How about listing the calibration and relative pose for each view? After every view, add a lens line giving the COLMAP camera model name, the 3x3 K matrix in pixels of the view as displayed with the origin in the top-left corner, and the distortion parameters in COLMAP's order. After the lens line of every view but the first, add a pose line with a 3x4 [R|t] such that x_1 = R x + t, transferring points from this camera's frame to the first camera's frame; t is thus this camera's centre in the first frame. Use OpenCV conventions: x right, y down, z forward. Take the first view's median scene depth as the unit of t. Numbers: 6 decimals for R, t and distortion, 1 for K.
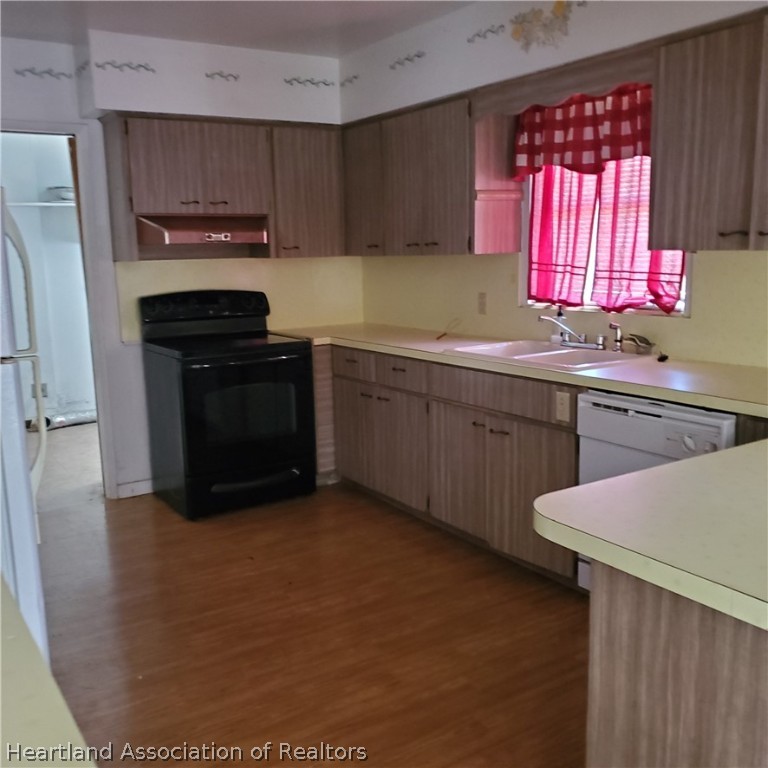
lens RADIAL K [[805.2, 0, 384.0], [0, 805.2, 384.0], [0, 0, 1]] dist [0.182999, -0.470777]
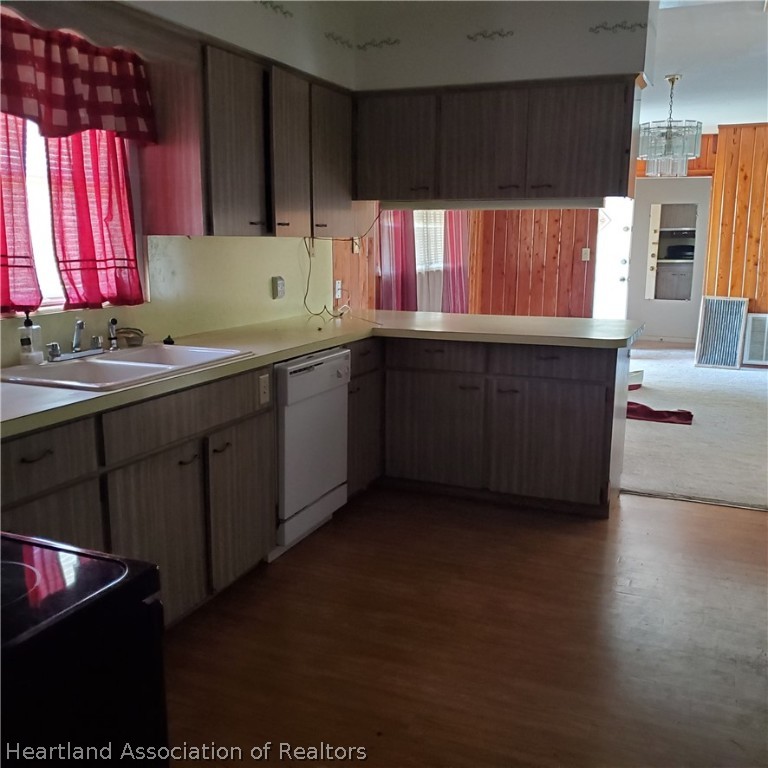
lens RADIAL K [[805.2, 0, 384.0], [0, 805.2, 384.0], [0, 0, 1]] dist [0.182999, -0.470777]
pose [[-0.561173, -0.128651, 0.817640, -0.623830], [0.147417, 0.956518, 0.251679, -0.190957], [-0.814465, 0.261770, -0.517806, 1.271658]]
